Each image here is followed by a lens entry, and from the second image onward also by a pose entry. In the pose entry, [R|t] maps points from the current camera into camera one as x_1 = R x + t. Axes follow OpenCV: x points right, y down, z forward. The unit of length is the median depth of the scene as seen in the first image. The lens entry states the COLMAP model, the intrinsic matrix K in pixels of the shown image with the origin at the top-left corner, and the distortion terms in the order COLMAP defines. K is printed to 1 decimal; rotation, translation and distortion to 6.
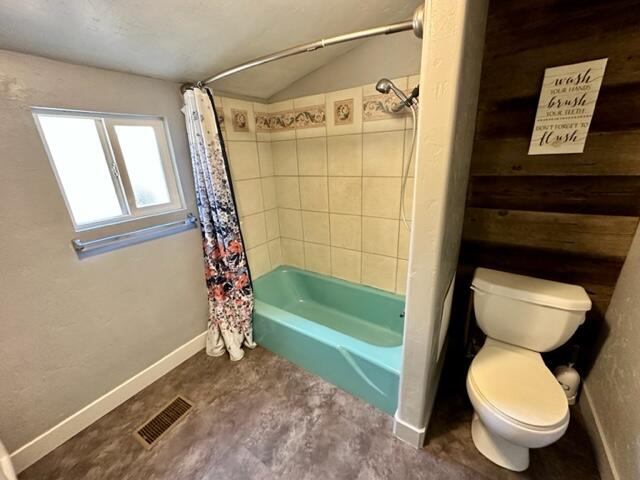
lens RADIAL K [[258.5, 0, 318.0], [0, 258.5, 241.0], [0, 0, 1]] dist [-0.005512, 0.002120]
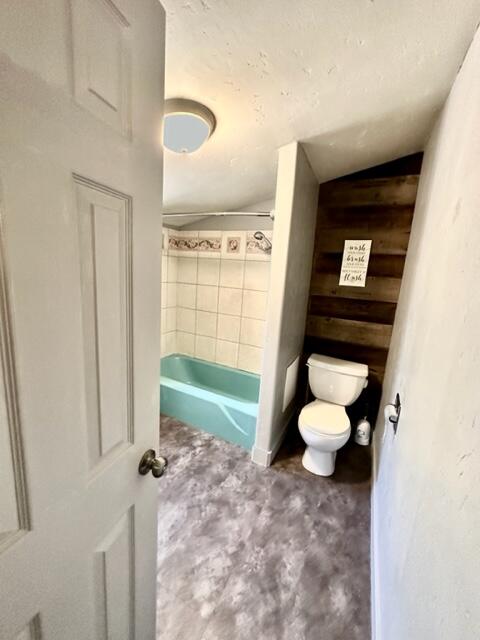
lens RADIAL K [[258.5, 0, 239.4], [0, 258.5, 319.6], [0, 0, 1]] dist [-0.005512, 0.002120]
pose [[0.985679, 0.088544, 0.143517, -0.052150], [-0.067761, 0.987293, -0.143736, 0.165160], [-0.154421, 0.131953, 0.979154, -0.495546]]
